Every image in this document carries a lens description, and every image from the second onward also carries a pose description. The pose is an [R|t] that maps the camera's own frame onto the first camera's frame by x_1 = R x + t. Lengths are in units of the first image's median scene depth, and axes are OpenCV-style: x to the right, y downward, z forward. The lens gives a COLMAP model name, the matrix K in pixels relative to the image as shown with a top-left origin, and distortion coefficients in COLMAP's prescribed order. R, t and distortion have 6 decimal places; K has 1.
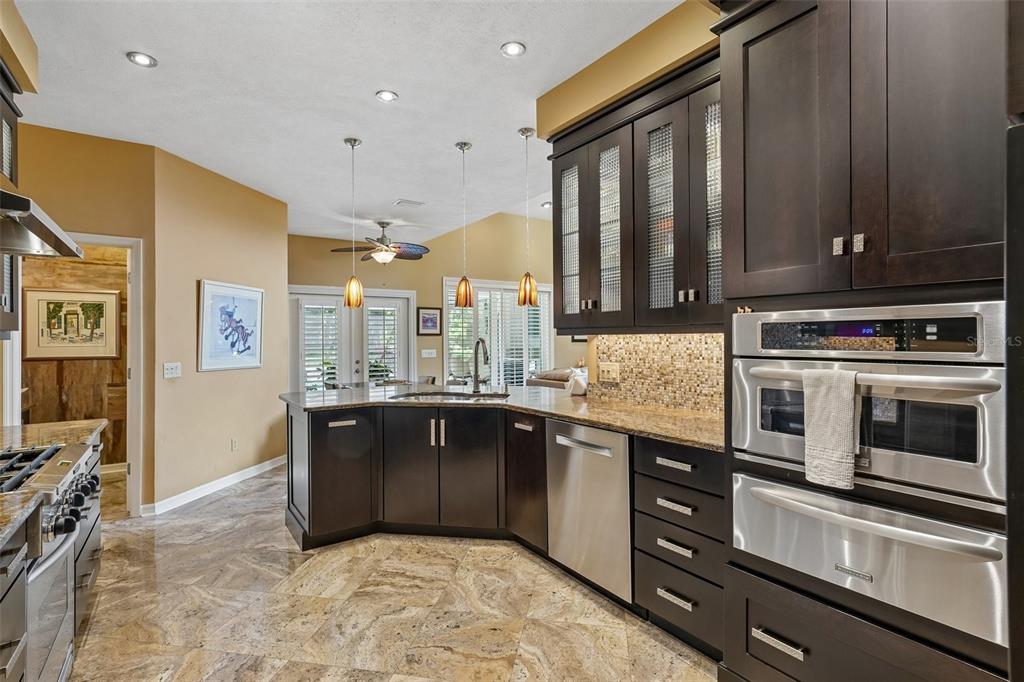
lens RADIAL K [[489.3, 0, 512.0], [0, 489.3, 341.0], [0, 0, 1]] dist [0.002570, 0.000570]
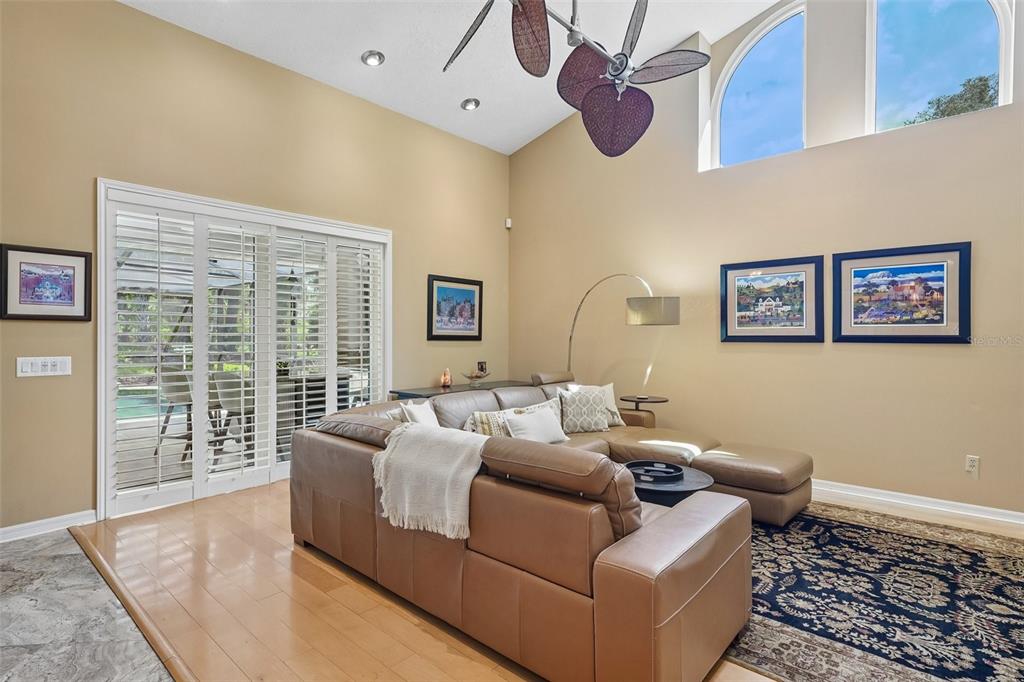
lens RADIAL K [[527.7, 0, 512.0], [0, 527.7, 341.0], [0, 0, 1]] dist [-0.000037, -0.000002]
pose [[0.973627, 0.007222, 0.228031, 0.097185], [-0.007810, 0.999968, 0.001678, 0.001707], [-0.228011, -0.003415, 0.973652, 0.496874]]
